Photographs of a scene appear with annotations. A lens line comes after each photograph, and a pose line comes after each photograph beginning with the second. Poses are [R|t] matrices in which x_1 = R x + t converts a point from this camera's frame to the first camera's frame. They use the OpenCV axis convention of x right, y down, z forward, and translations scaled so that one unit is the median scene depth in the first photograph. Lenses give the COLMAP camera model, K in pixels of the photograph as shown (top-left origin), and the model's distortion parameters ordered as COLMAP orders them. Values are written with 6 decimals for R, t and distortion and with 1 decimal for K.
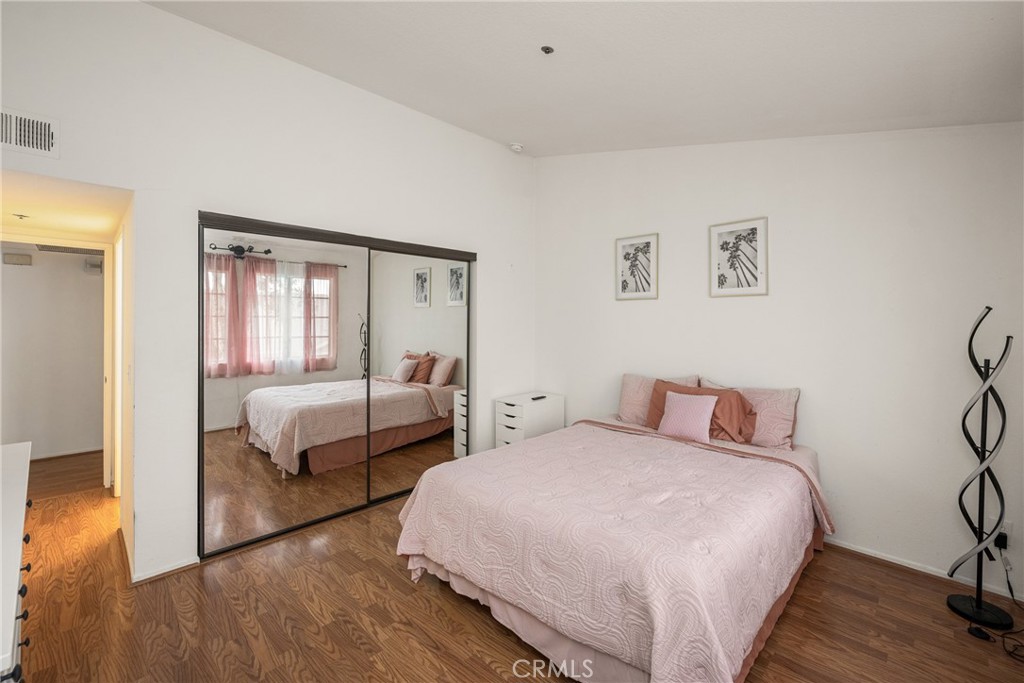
lens RADIAL K [[413.3, 0, 512.0], [0, 413.3, 341.5], [0, 0, 1]] dist [-0.051488, -0.000033]
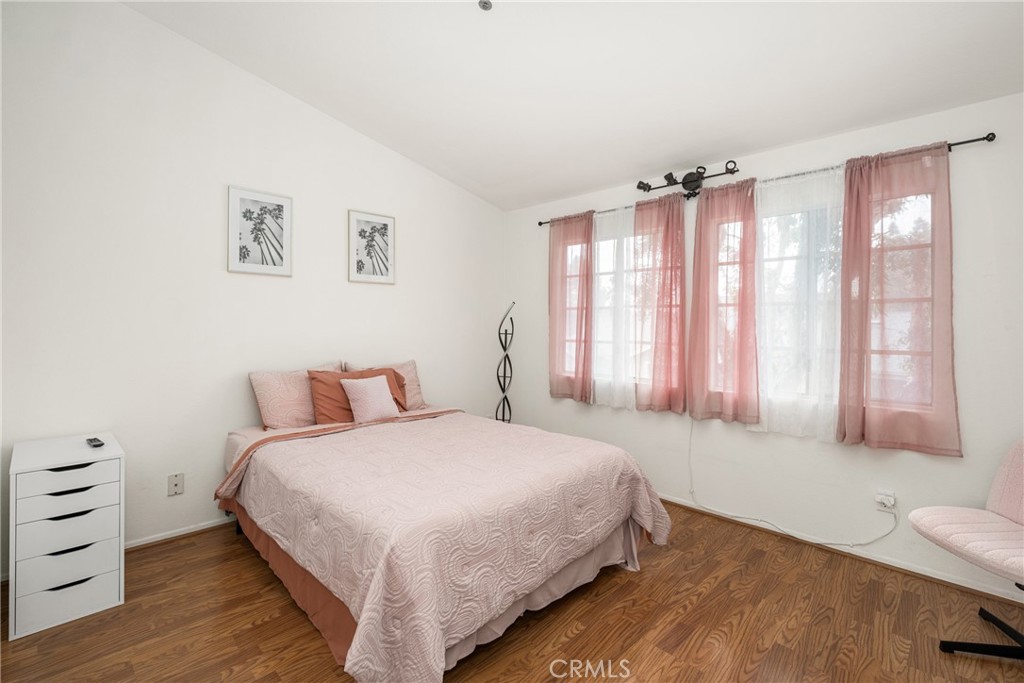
lens RADIAL K [[470.2, 0, 511.0], [0, 470.2, 324.3], [0, 0, 1]] dist [0.015328, -0.000077]
pose [[0.007500, -0.025025, 0.999659, -0.732418], [0.011392, 0.999624, 0.024939, -0.029076], [-0.999907, 0.011201, 0.007782, 0.646854]]
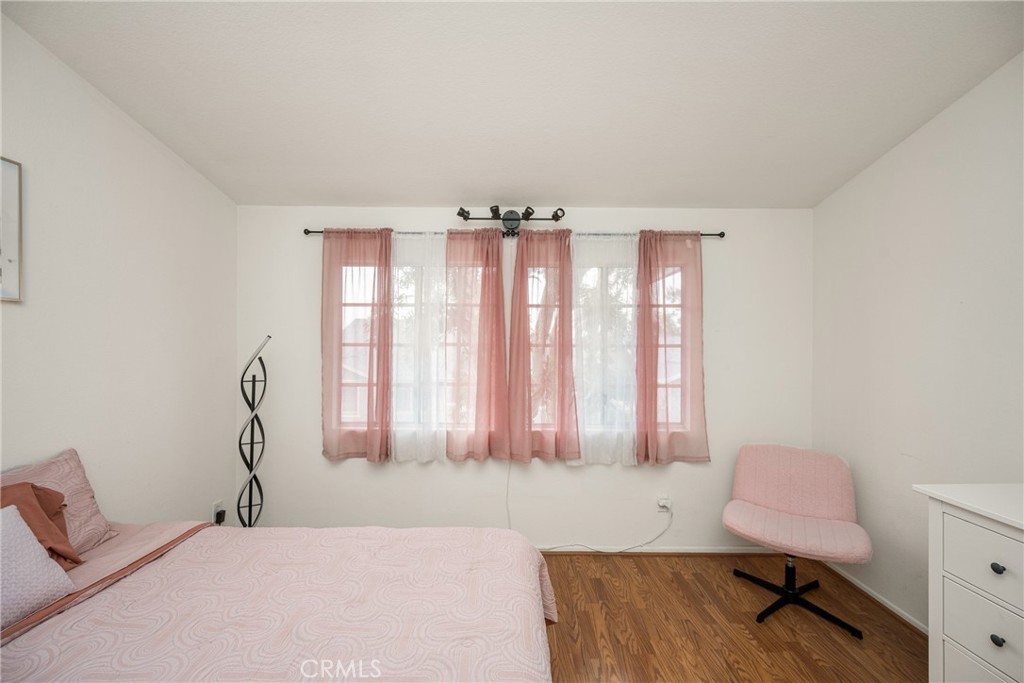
lens RADIAL K [[404.2, 0, 512.0], [0, 404.2, 341.5], [0, 0, 1]] dist [0.000033, -0.000258]
pose [[-0.695430, -0.026441, 0.718107, -0.497689], [-0.008564, 0.999557, 0.028510, -0.055247], [-0.718542, 0.013677, -0.695349, 0.769173]]
